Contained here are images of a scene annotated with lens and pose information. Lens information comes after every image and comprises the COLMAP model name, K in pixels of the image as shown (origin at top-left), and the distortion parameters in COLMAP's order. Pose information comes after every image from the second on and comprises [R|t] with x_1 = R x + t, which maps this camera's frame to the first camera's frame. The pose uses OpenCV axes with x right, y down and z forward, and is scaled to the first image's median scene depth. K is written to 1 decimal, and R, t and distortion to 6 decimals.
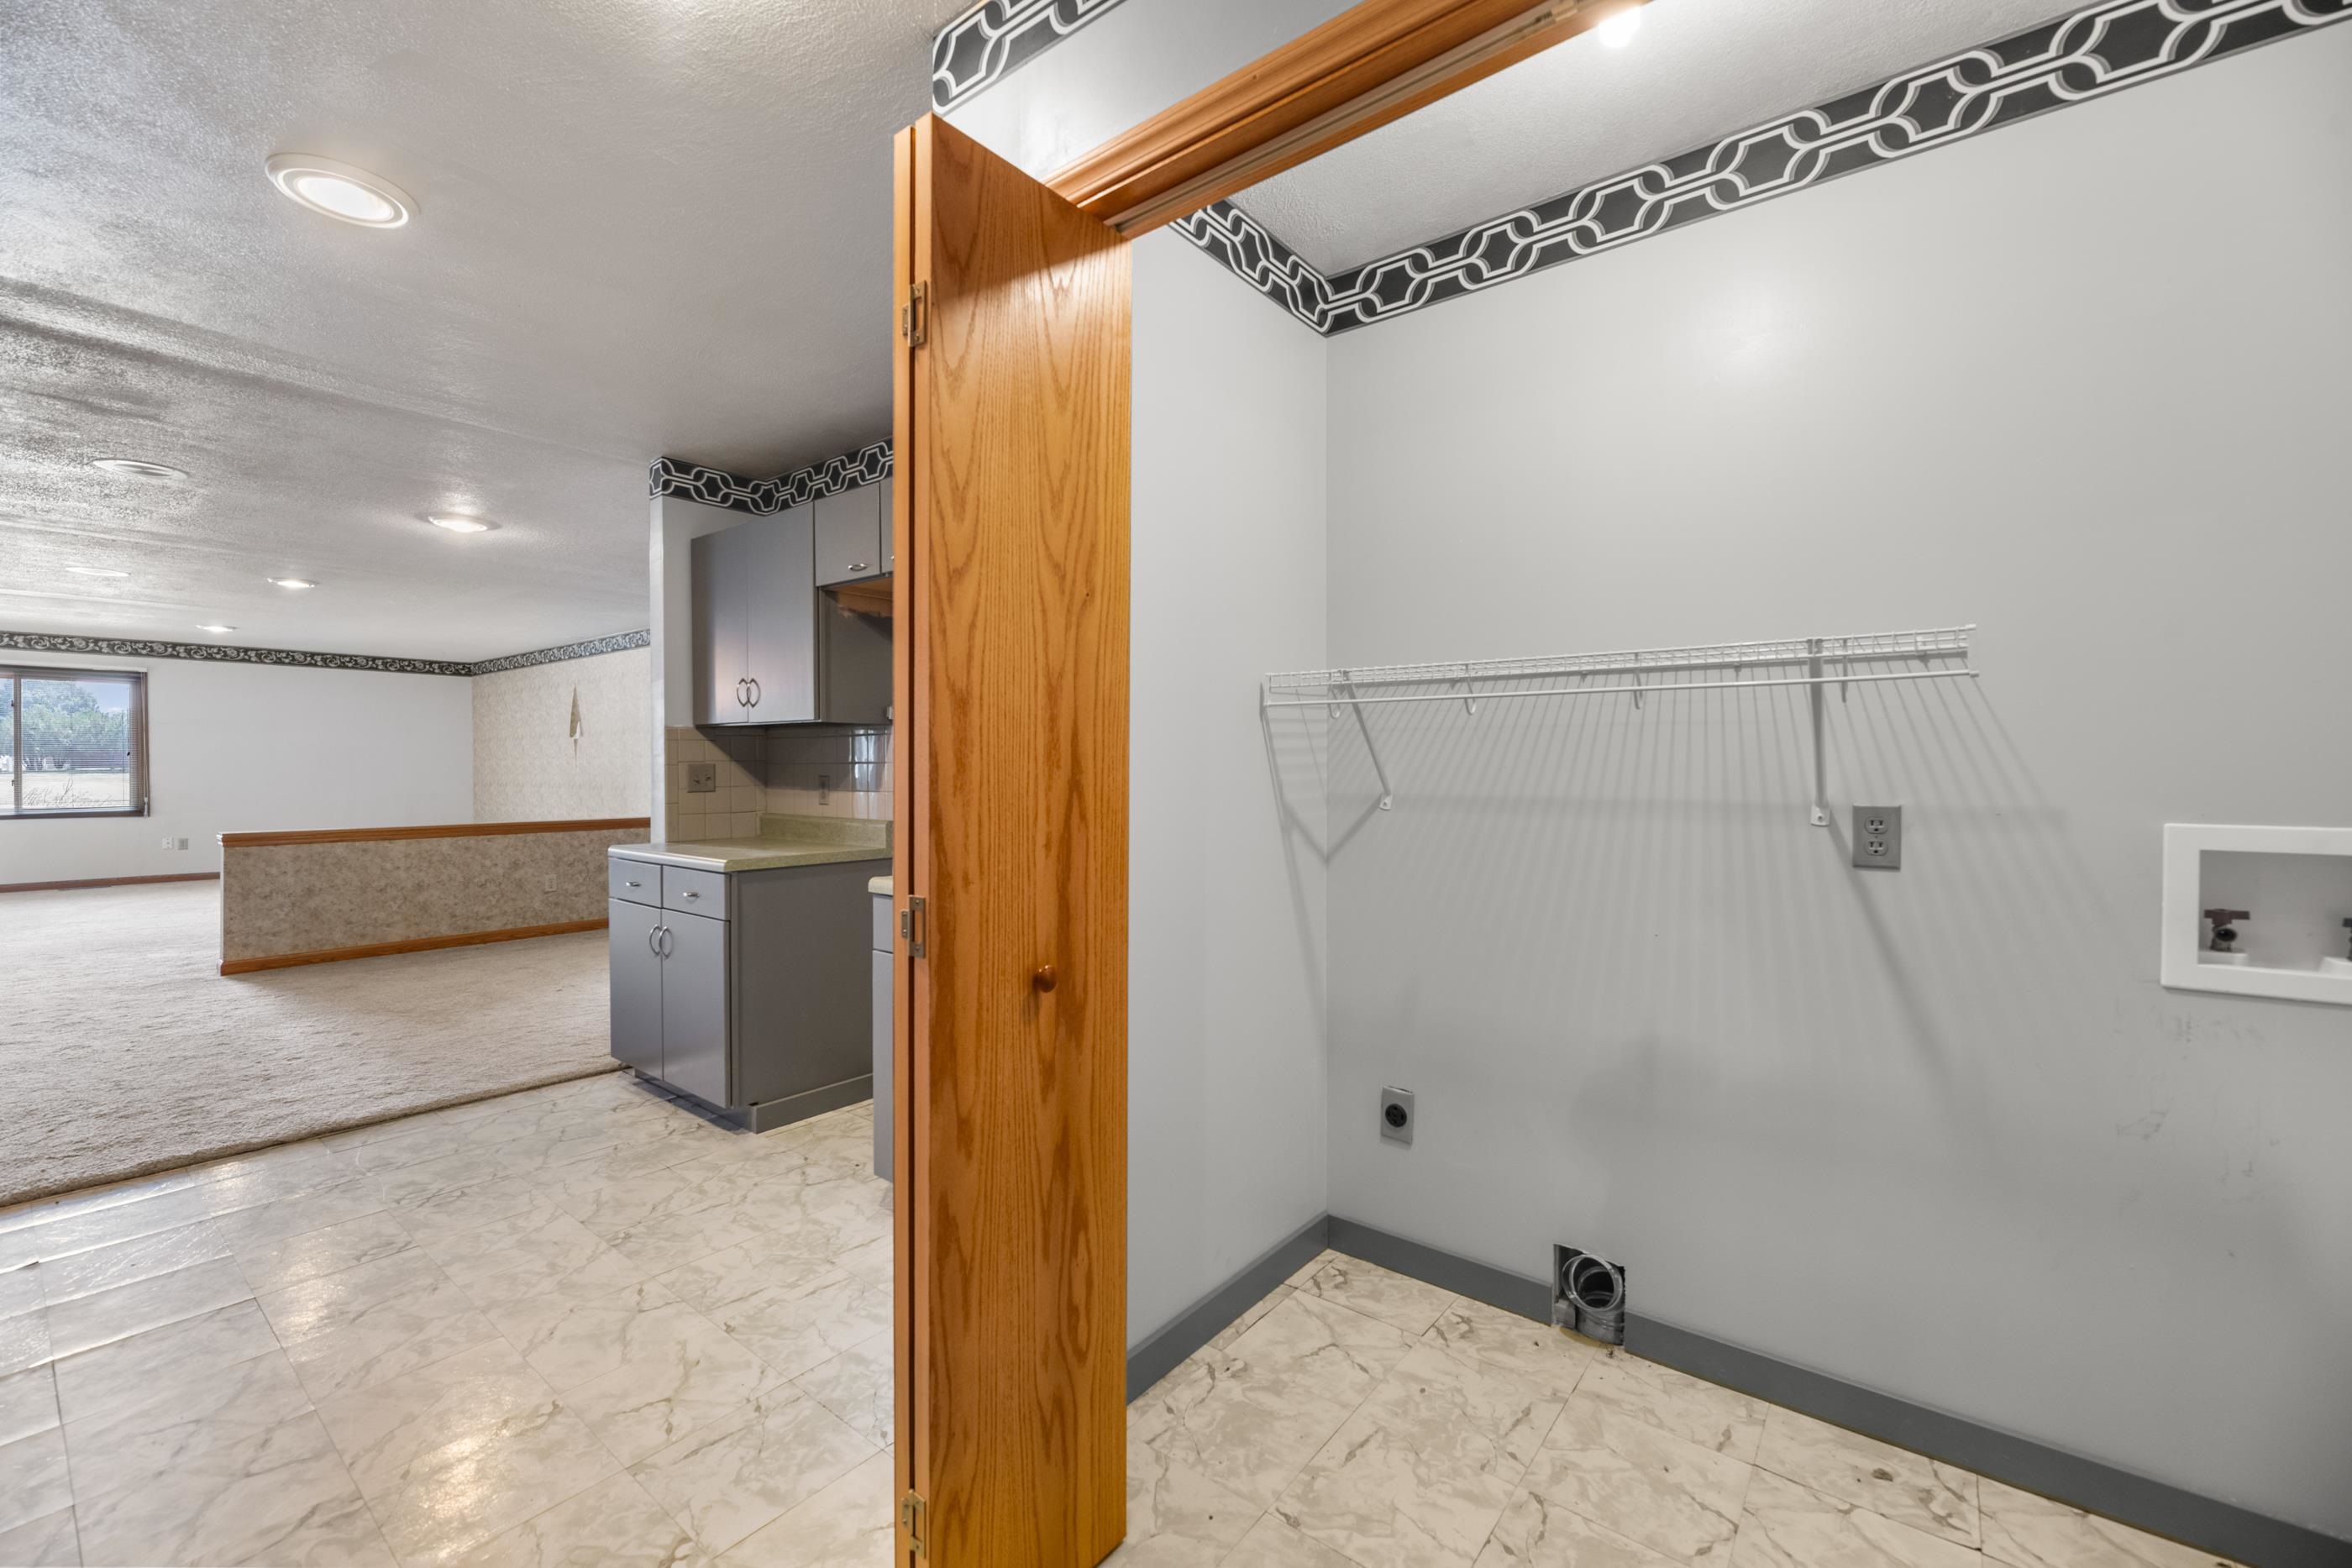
lens RADIAL K [[973.4, 0, 1183.9], [0, 973.4, 775.9], [0, 0, 1]] dist [-0.006147, -0.000344]
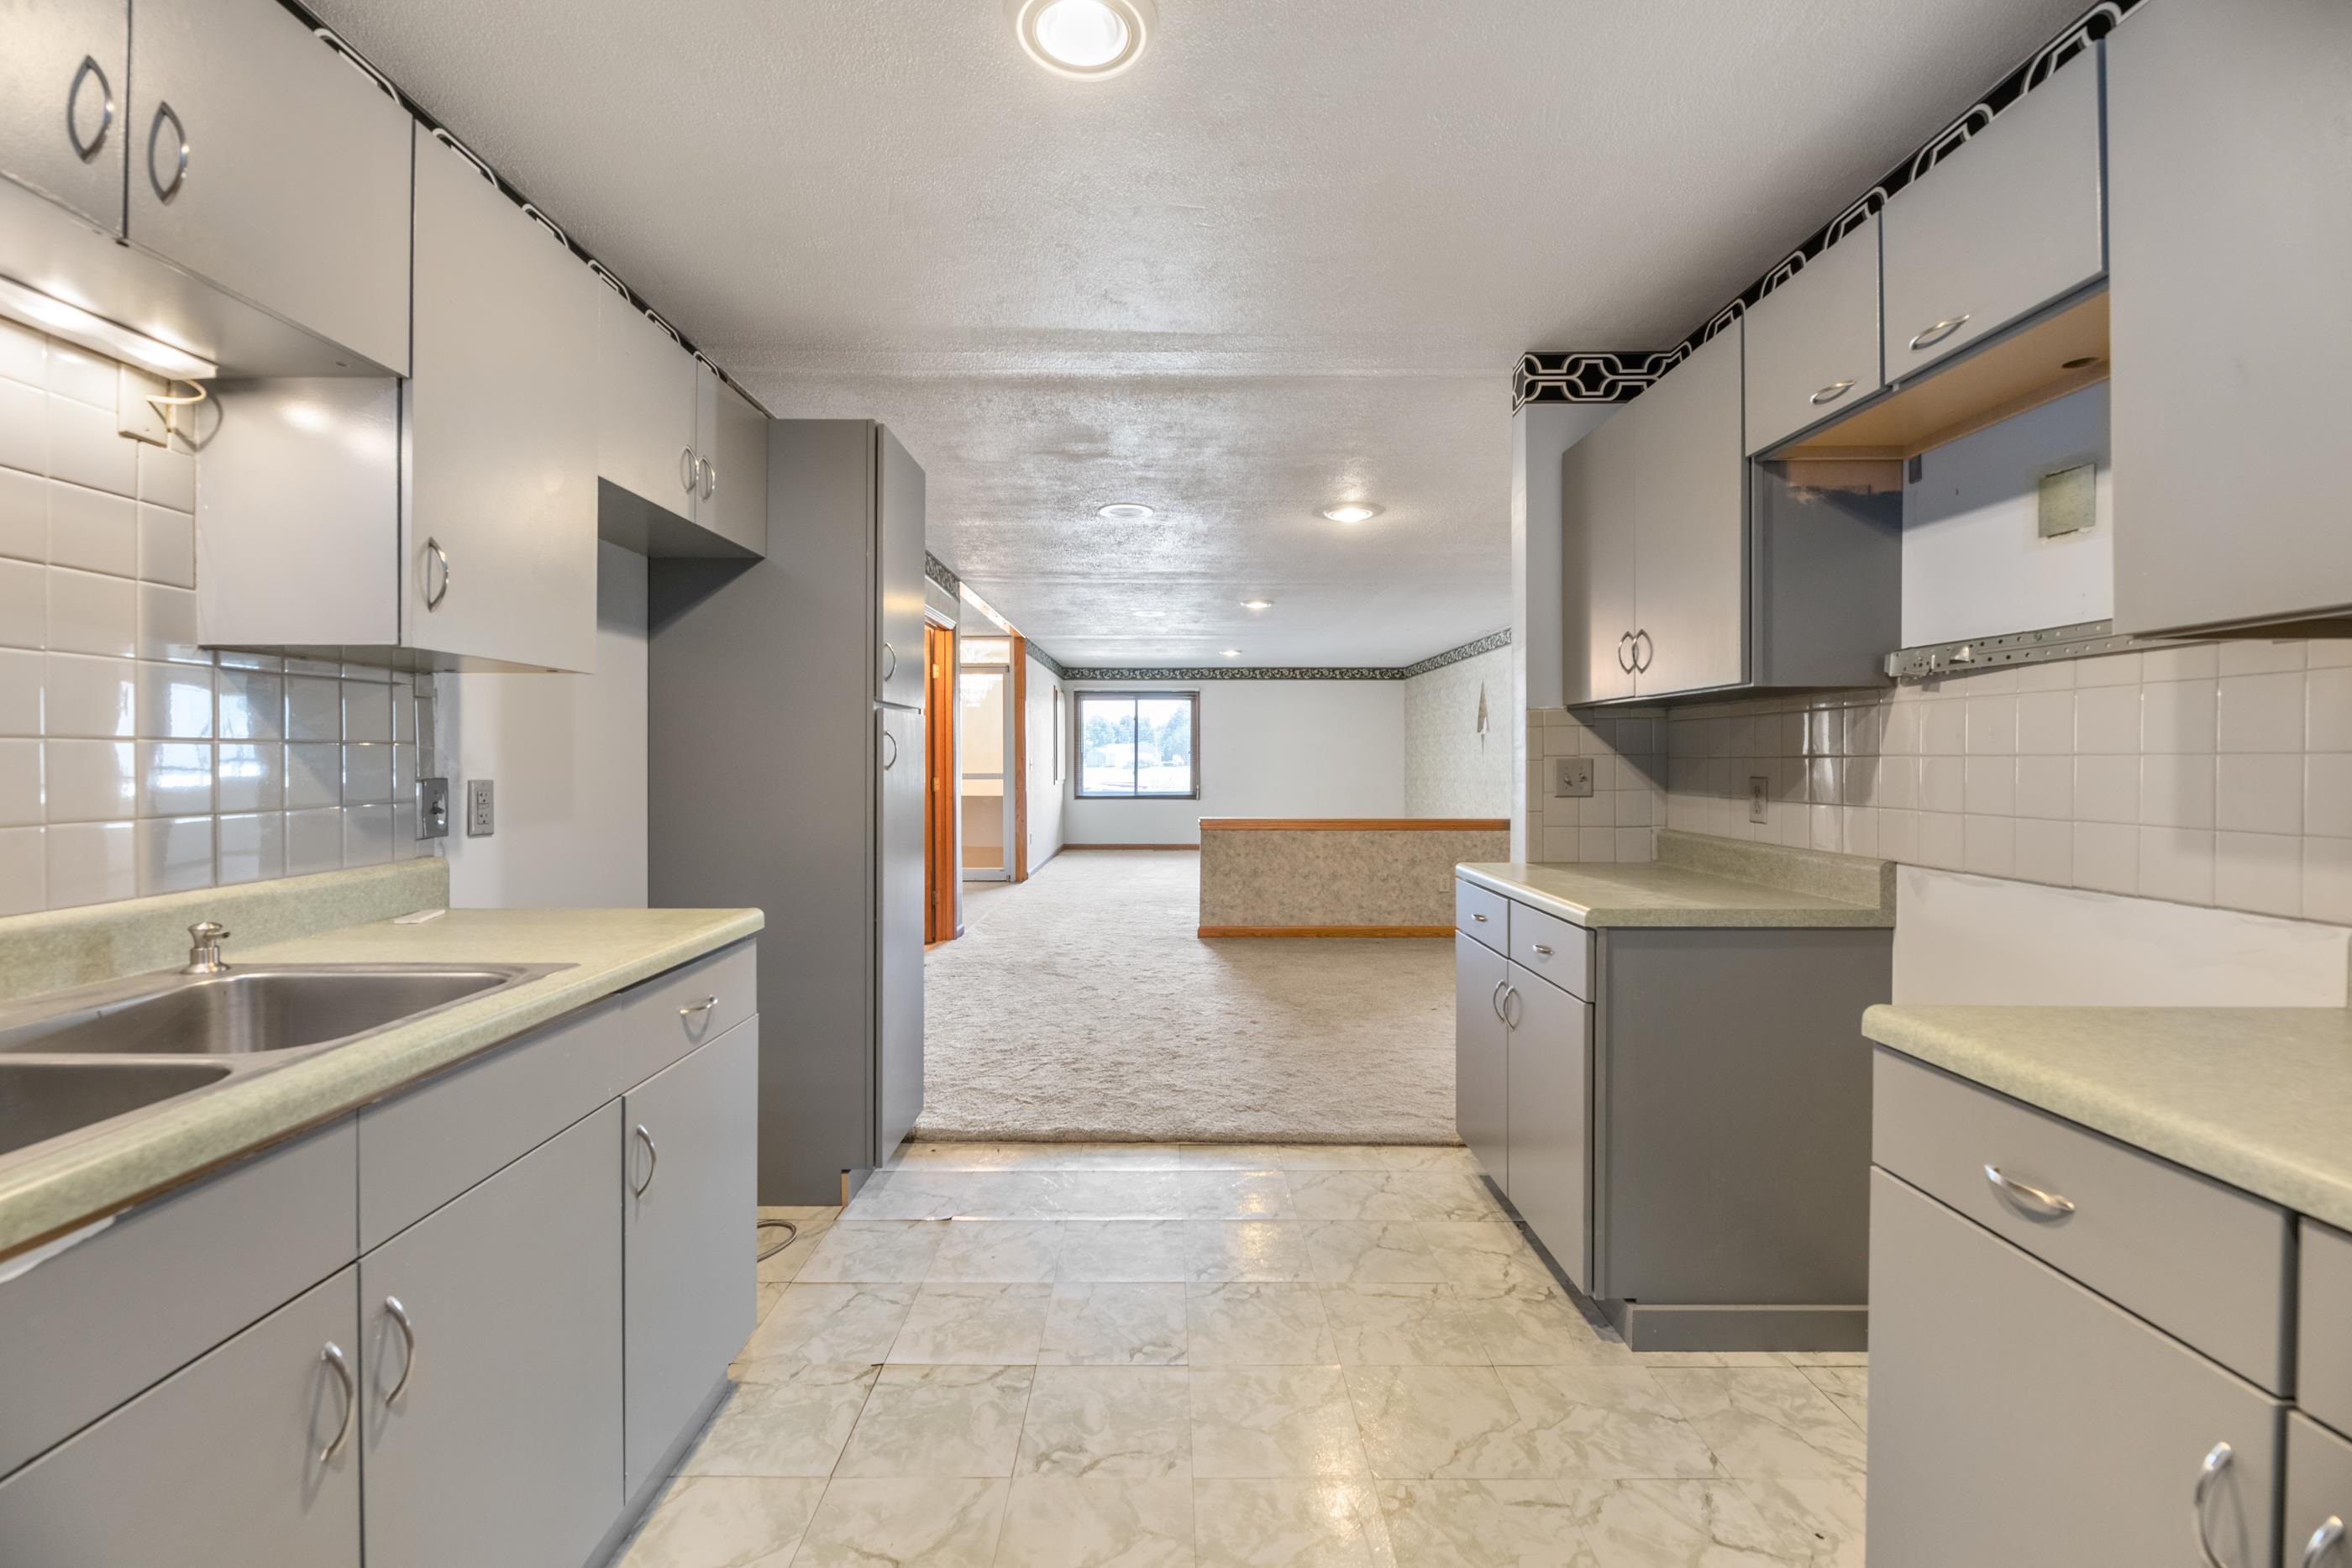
lens RADIAL K [[973.4, 0, 1156.3], [0, 973.4, 768.2], [0, 0, 1]] dist [-0.006147, -0.000344]
pose [[0.613777, 0.005691, -0.789459, -0.120437], [-0.008256, 0.999966, 0.000791, -0.003420], [0.789436, 0.006032, 0.613803, 0.326361]]
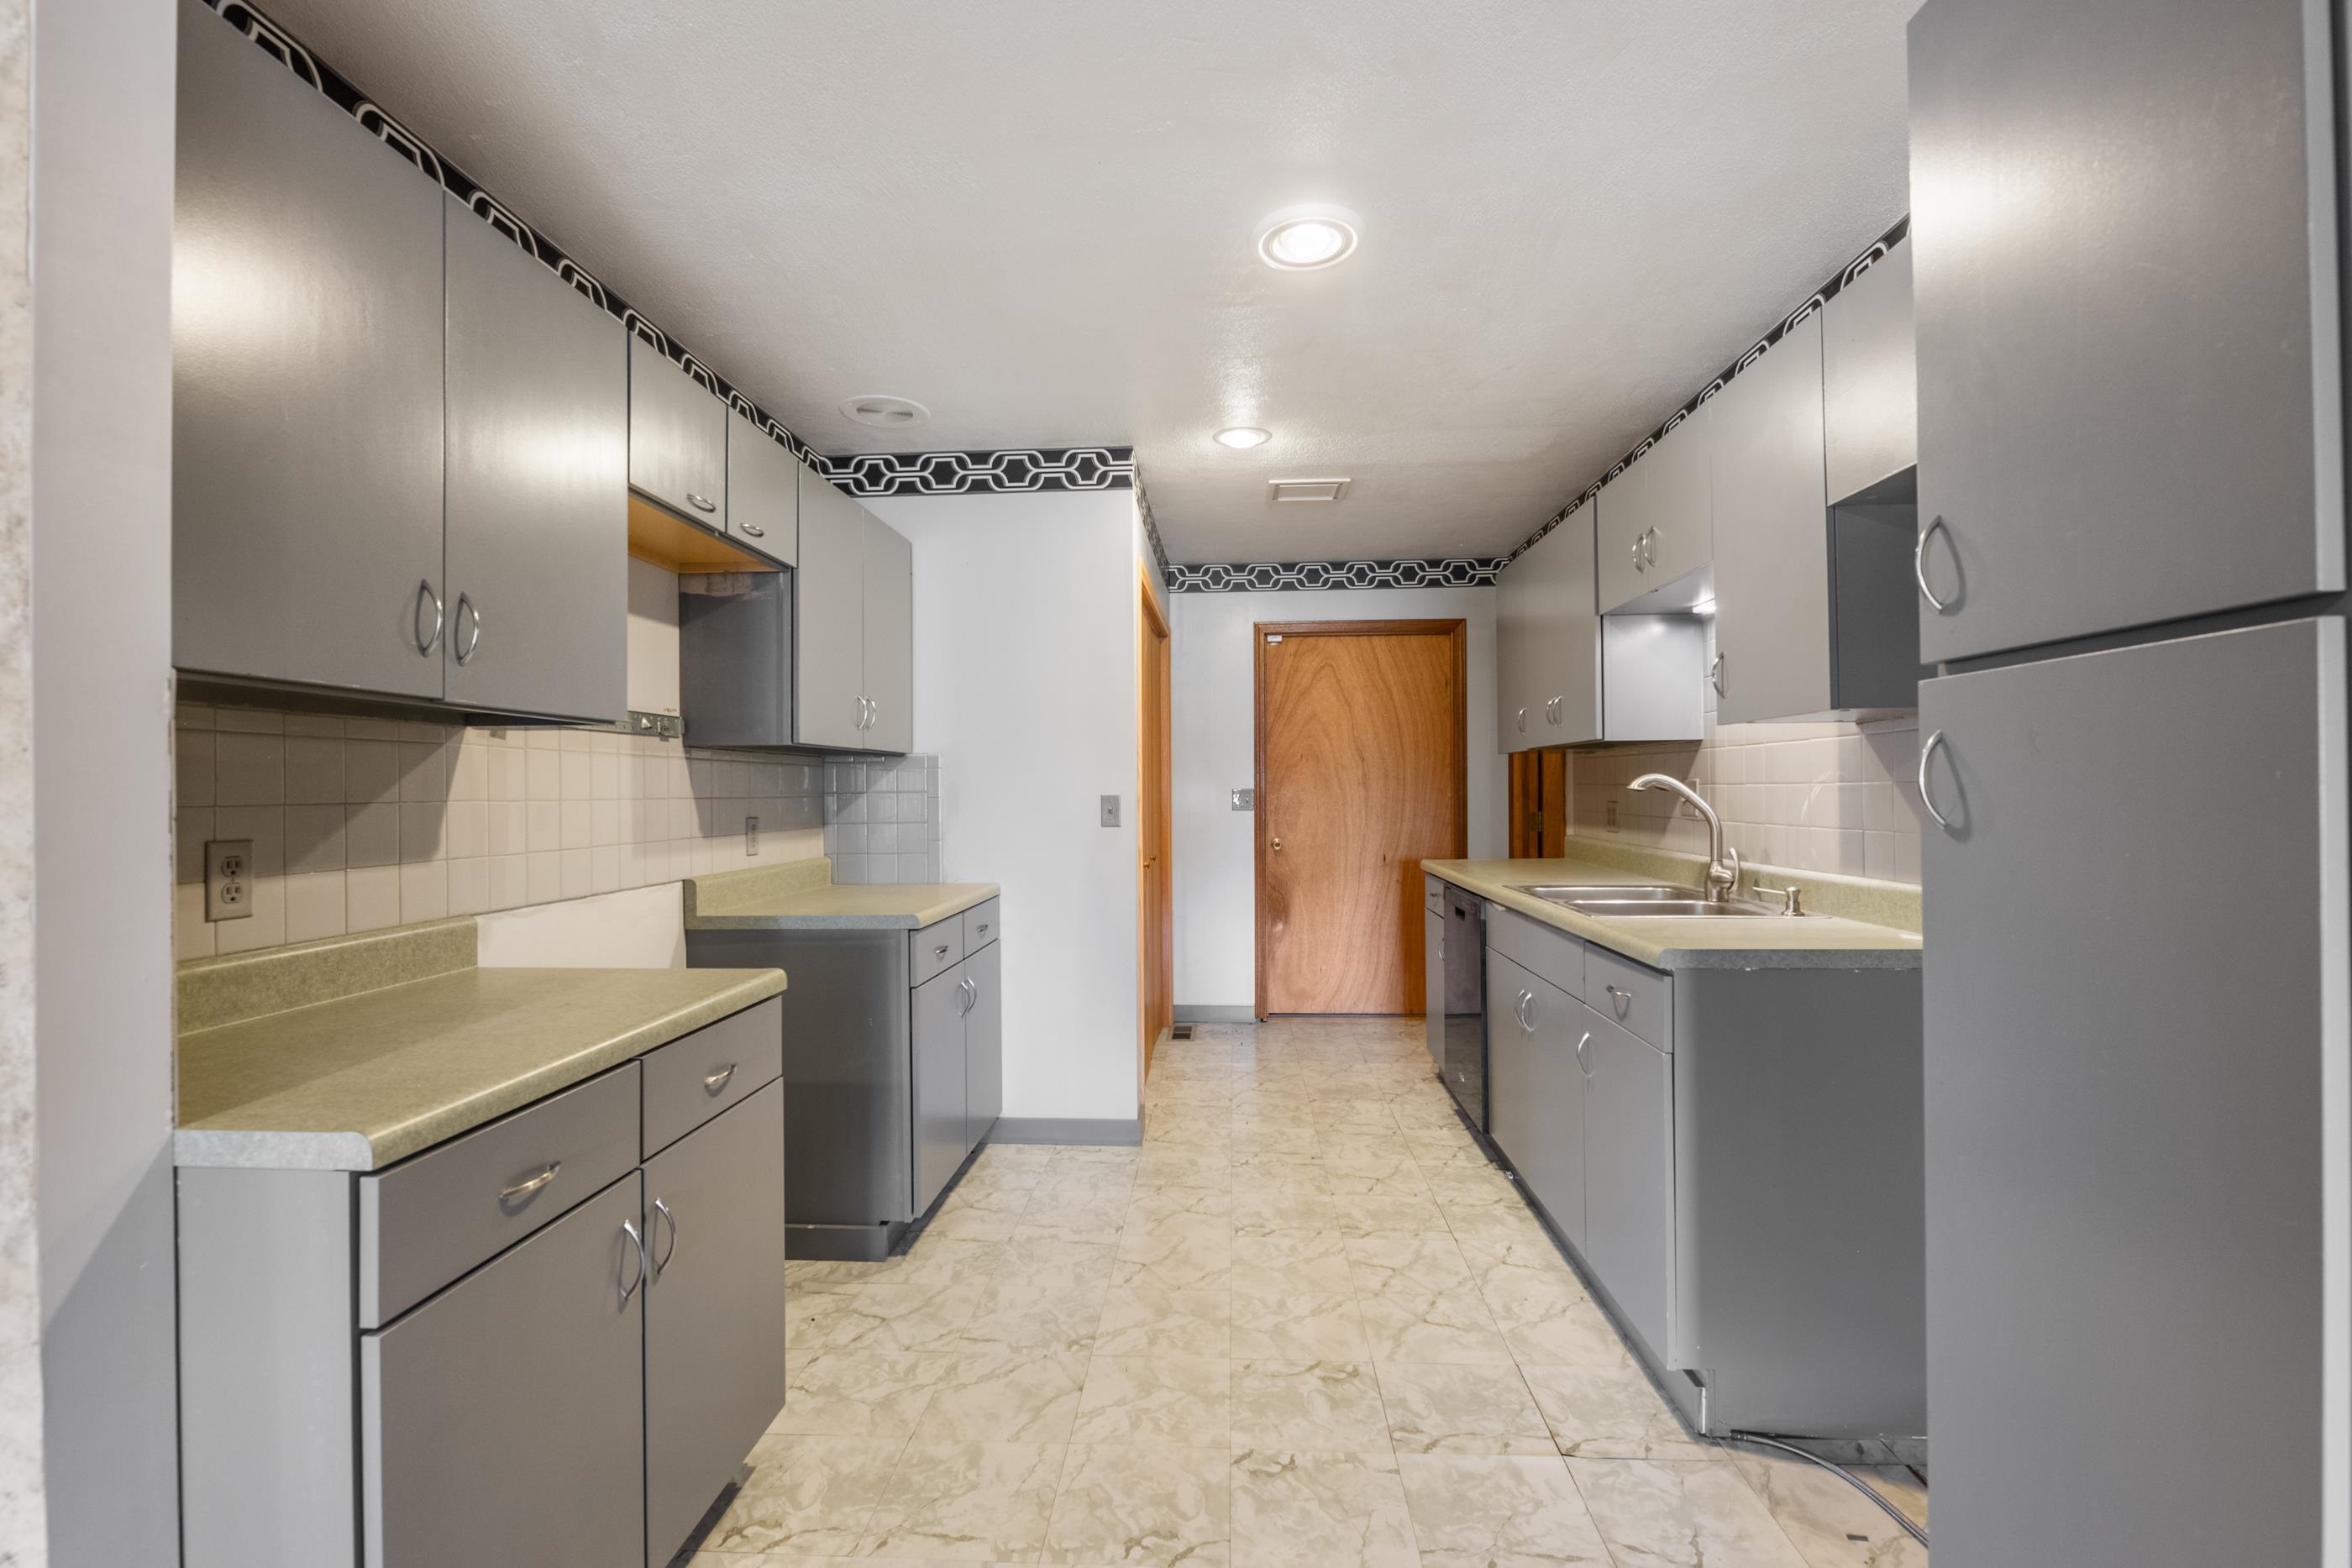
lens RADIAL K [[1017.4, 0, 1173.4], [0, 1017.4, 775.4], [0, 0, 1]] dist [-0.001463, 0.000053]
pose [[-0.575120, 0.015154, 0.817929, -0.943392], [0.015507, 0.999851, -0.007621, -0.017047], [-0.817922, 0.008300, -0.575269, 0.990274]]
